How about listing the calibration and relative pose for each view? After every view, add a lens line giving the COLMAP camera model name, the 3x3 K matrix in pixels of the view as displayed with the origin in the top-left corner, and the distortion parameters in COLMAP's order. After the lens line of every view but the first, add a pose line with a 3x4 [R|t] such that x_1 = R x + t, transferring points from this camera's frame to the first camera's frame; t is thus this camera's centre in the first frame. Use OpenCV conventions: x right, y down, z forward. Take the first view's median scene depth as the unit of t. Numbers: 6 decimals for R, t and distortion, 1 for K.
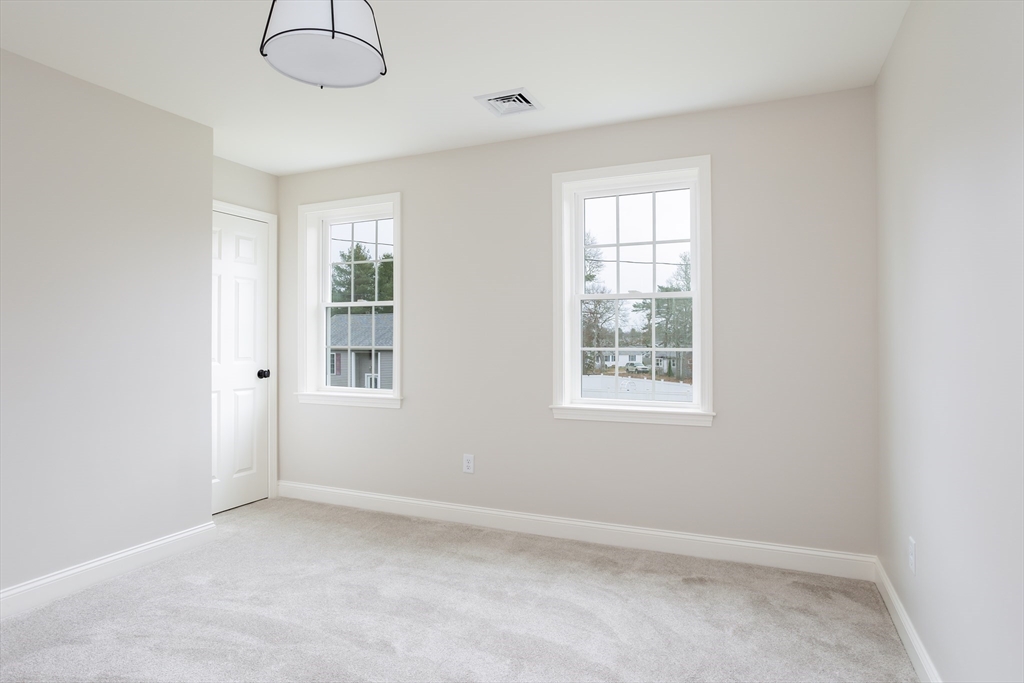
lens RADIAL K [[701.1, 0, 510.9], [0, 701.1, 338.2], [0, 0, 1]] dist [0.007632, 0.000814]
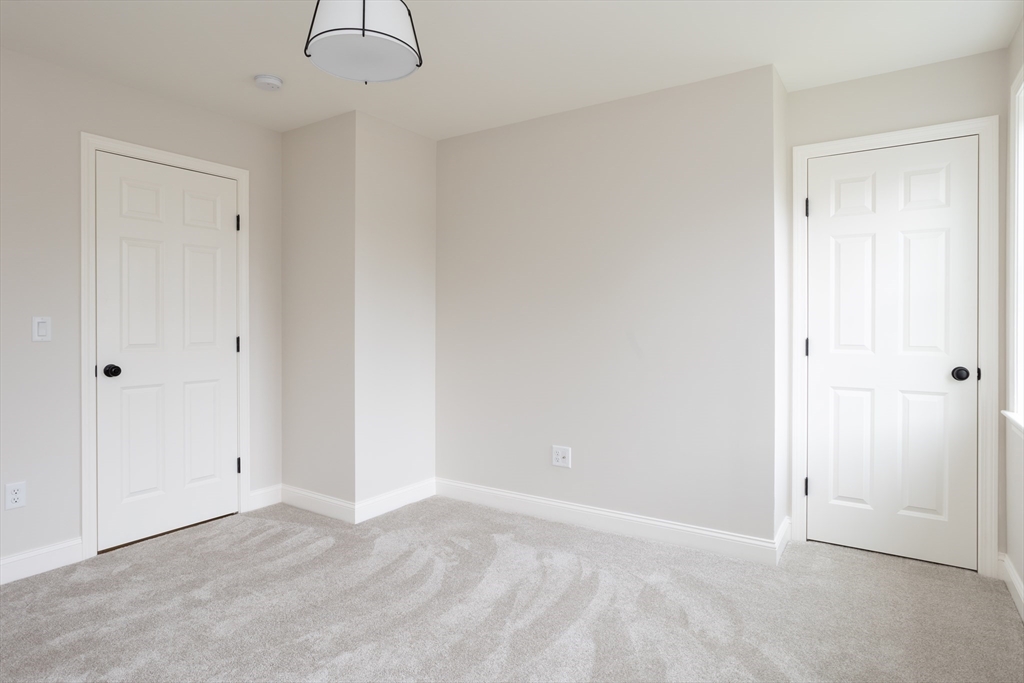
lens RADIAL K [[616.3, 0, 488.6], [0, 616.3, 319.0], [0, 0, 1]] dist [-0.029768, 0.021291]
pose [[-0.267347, 0.005216, -0.963586, 0.311678], [0.007895, 0.999964, 0.003222, -0.004750], [0.963568, -0.006746, -0.267379, 0.759324]]
